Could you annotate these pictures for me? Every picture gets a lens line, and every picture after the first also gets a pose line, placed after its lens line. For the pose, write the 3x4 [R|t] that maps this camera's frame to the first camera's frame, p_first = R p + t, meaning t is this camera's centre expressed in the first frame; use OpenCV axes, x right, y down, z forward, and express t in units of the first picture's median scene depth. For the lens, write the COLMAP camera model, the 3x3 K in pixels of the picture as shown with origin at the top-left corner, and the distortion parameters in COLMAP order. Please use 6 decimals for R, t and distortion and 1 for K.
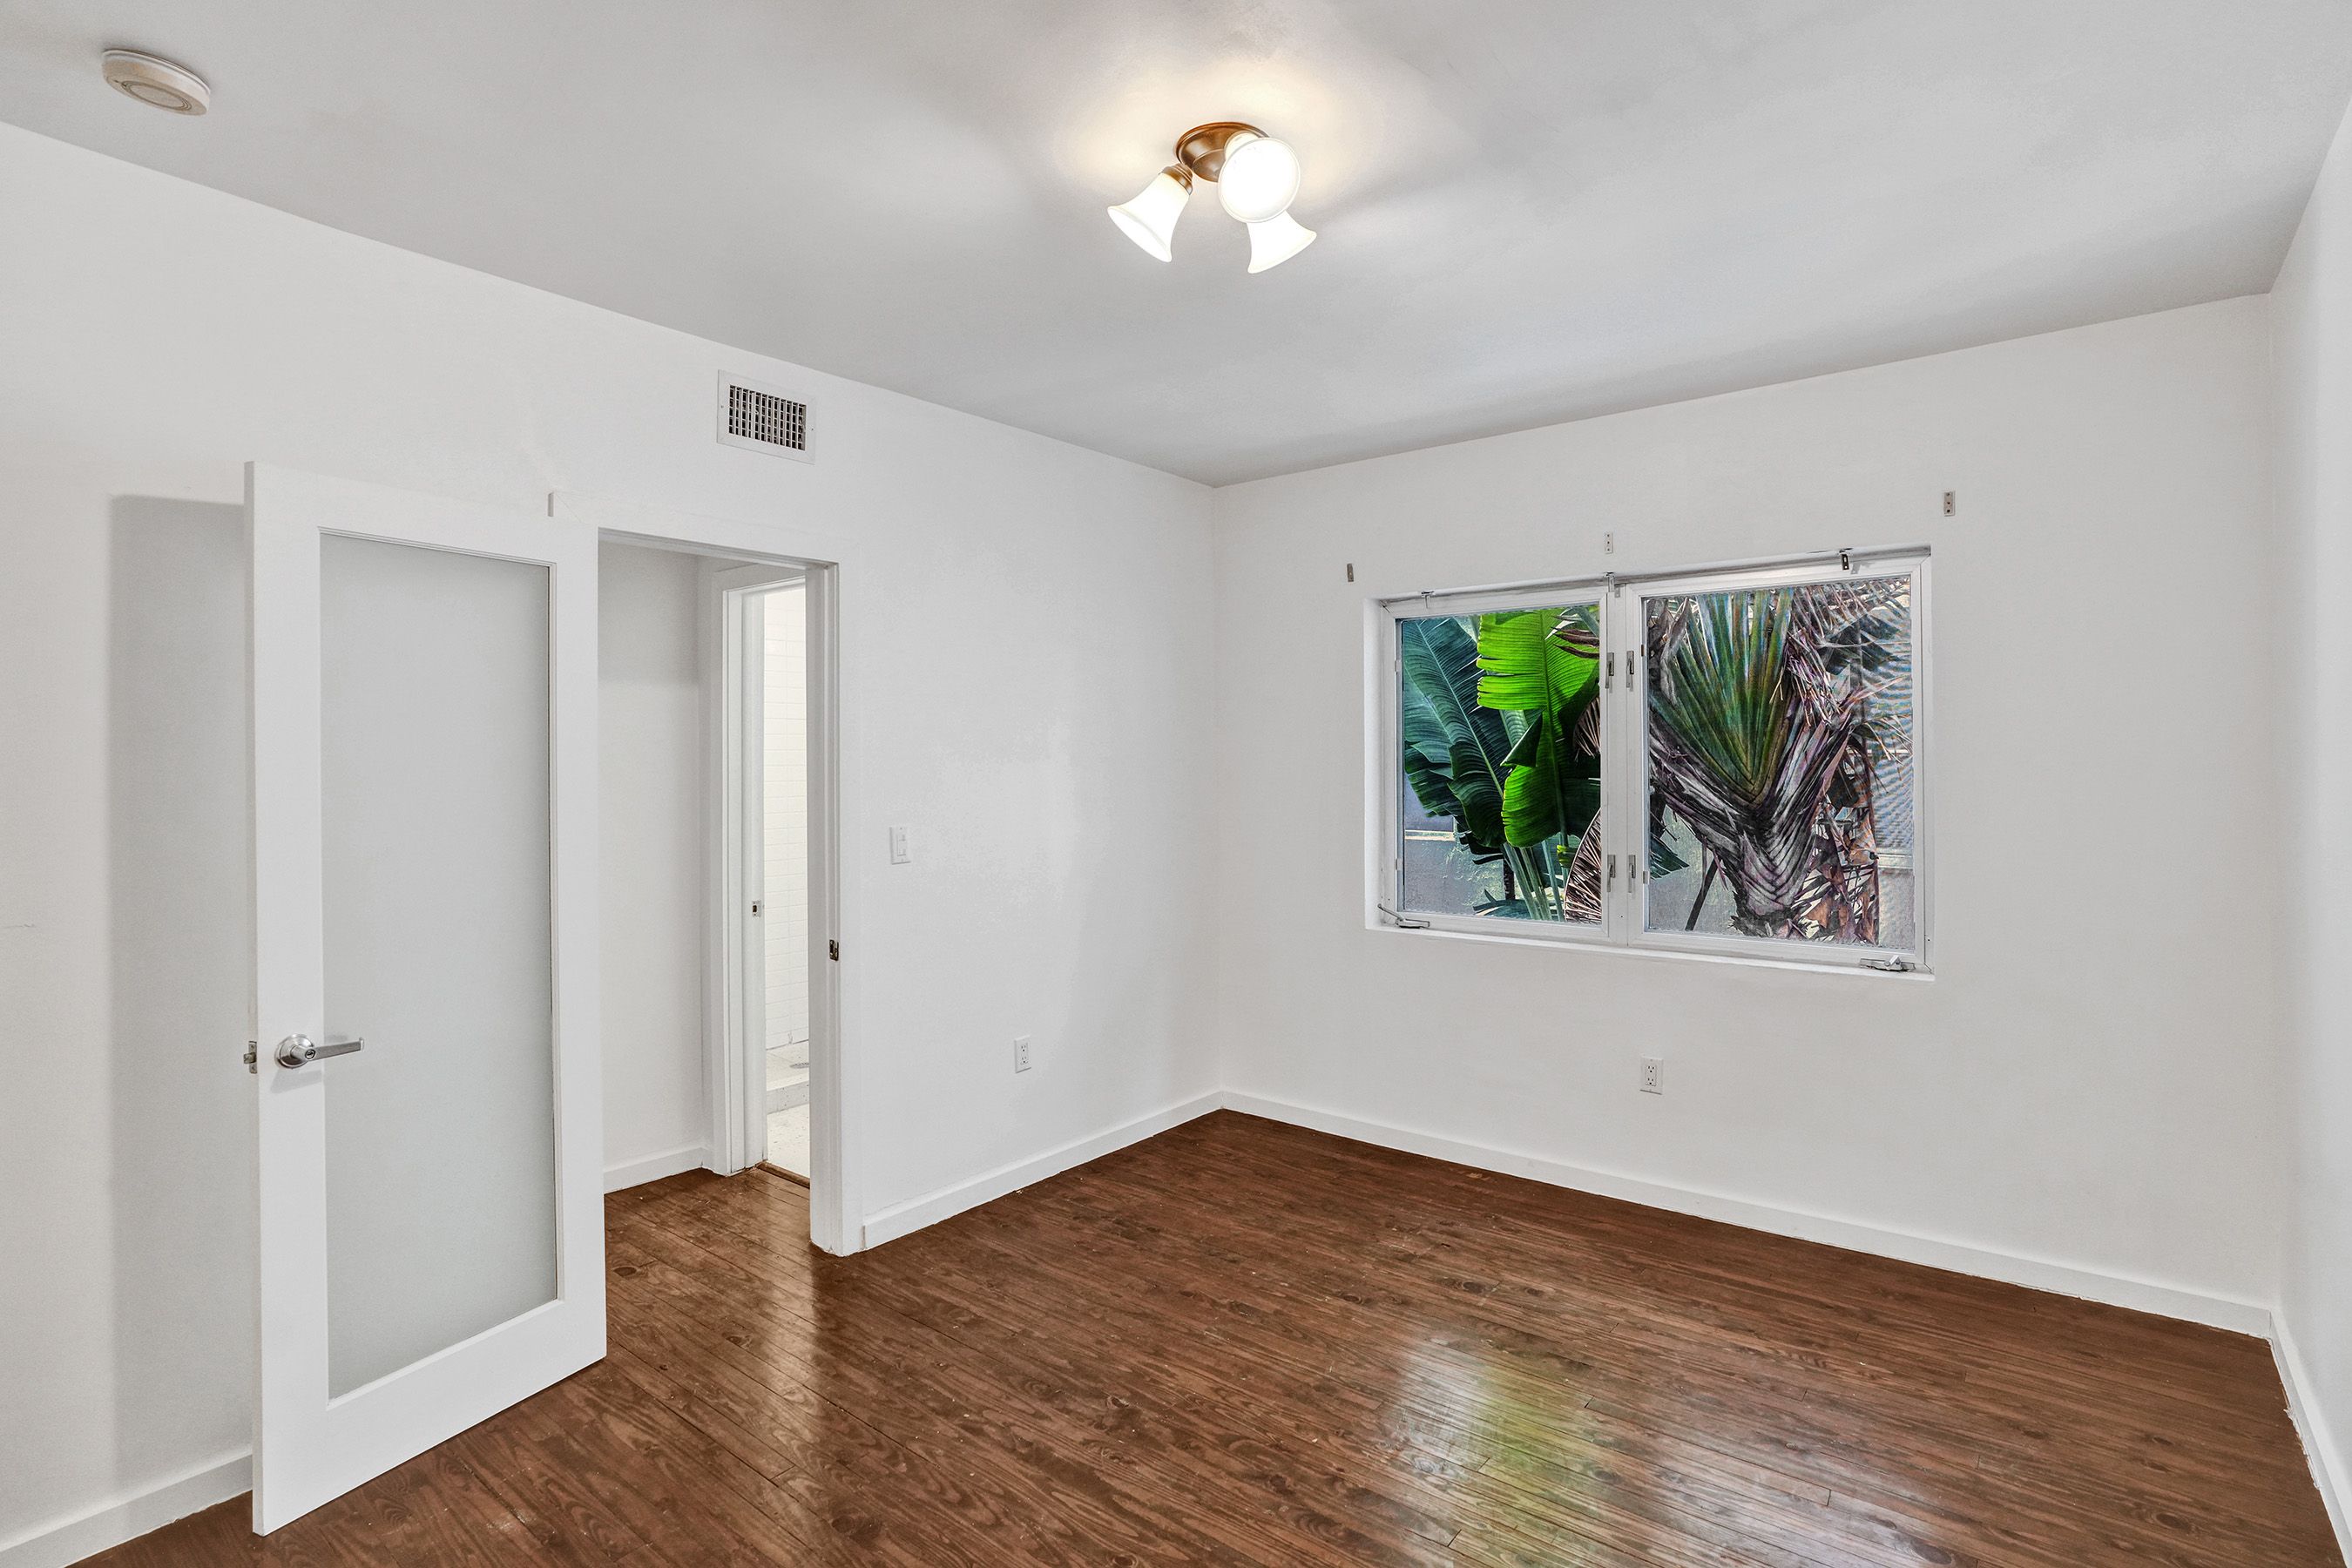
lens RADIAL K [[1119.2, 0, 1178.7], [0, 1119.2, 768.5], [0, 0, 1]] dist [-0.040783, 0.011351]
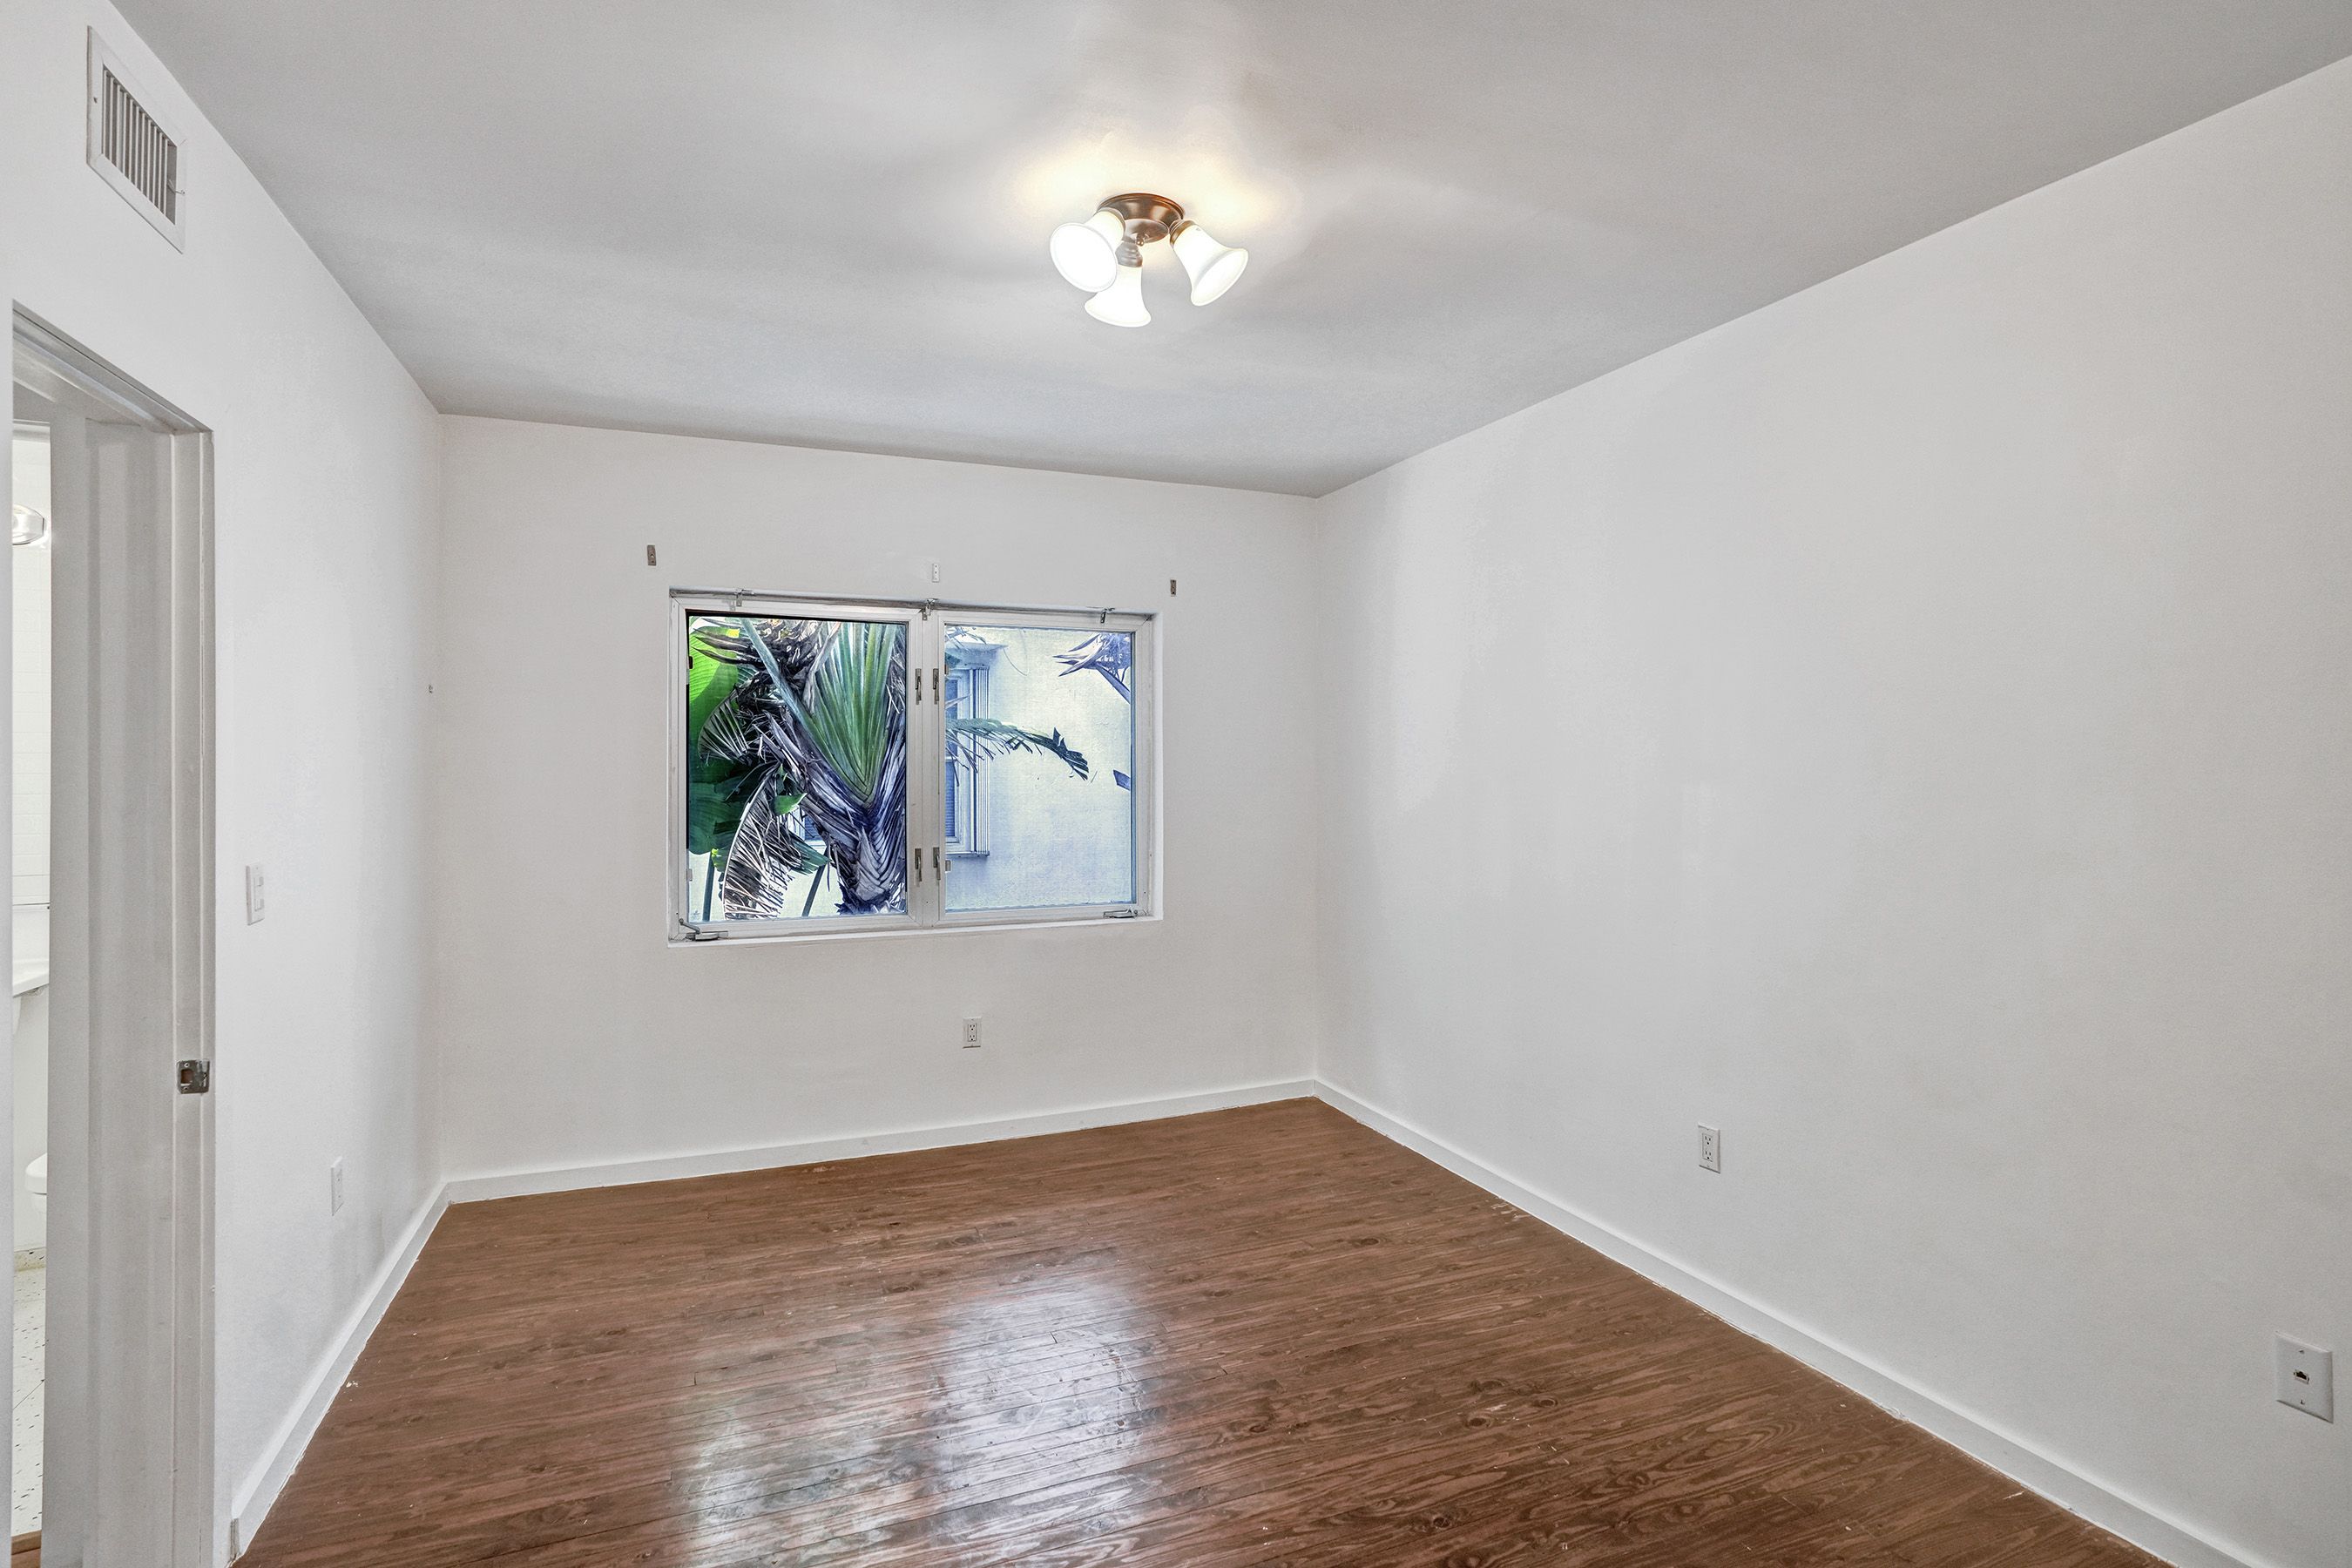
lens RADIAL K [[1119.2, 0, 1182.6], [0, 1119.2, 779.5], [0, 0, 1]] dist [-0.040783, 0.011351]
pose [[0.493048, -0.007811, 0.869967, -0.471636], [0.002909, 0.999969, 0.007329, 0.000786], [-0.869997, -0.001083, 0.493055, 0.212868]]
